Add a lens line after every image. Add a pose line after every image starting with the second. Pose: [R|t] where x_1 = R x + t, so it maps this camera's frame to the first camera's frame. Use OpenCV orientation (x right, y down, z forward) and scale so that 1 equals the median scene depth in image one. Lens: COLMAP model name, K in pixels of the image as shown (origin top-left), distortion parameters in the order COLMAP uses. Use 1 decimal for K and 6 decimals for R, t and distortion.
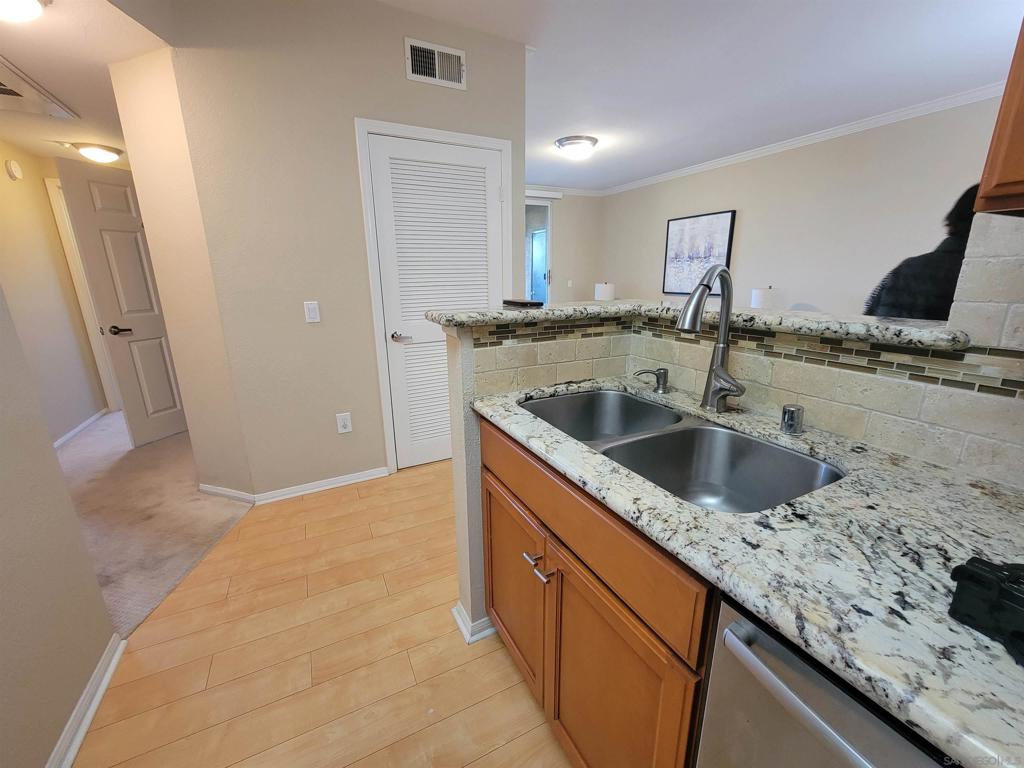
lens RADIAL K [[414.6, 0, 509.7], [0, 414.6, 385.7], [0, 0, 1]] dist [0.000254, -0.002148]
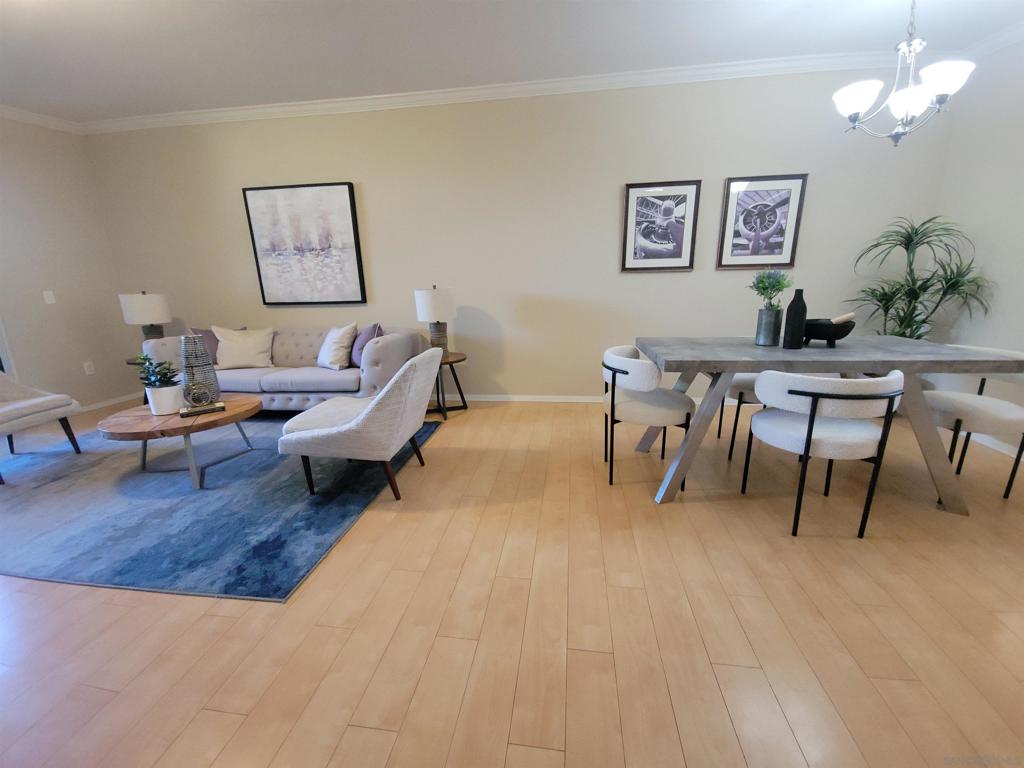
lens RADIAL K [[414.6, 0, 509.4], [0, 414.6, 378.7], [0, 0, 1]] dist [0.000254, -0.002148]
pose [[0.581648, -0.194995, 0.789723, 0.072143], [0.222749, 0.971915, 0.075922, -0.085134], [-0.782348, 0.131750, 0.608747, 0.364428]]
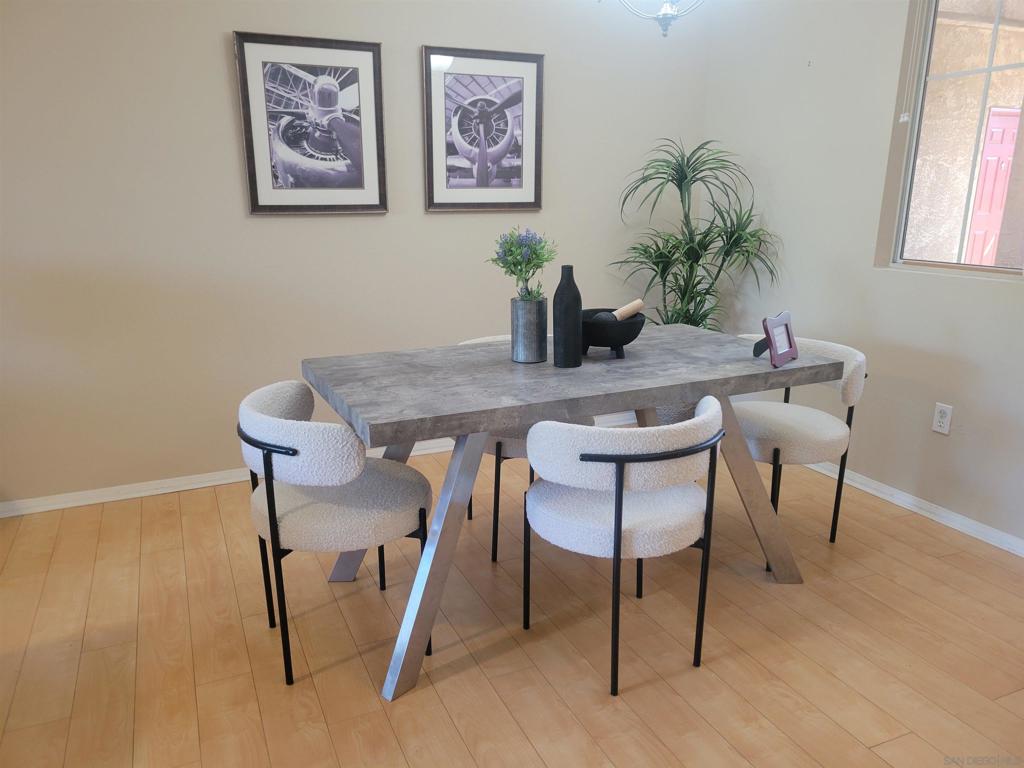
lens RADIAL K [[761.3, 0, 510.6], [0, 761.3, 389.7], [0, 0, 1]] dist [0.049059, -0.005930]
pose [[0.046190, -0.246281, 0.968097, 0.102888], [0.260391, 0.938595, 0.226352, -0.102076], [-0.964398, 0.241628, 0.107483, 0.372221]]
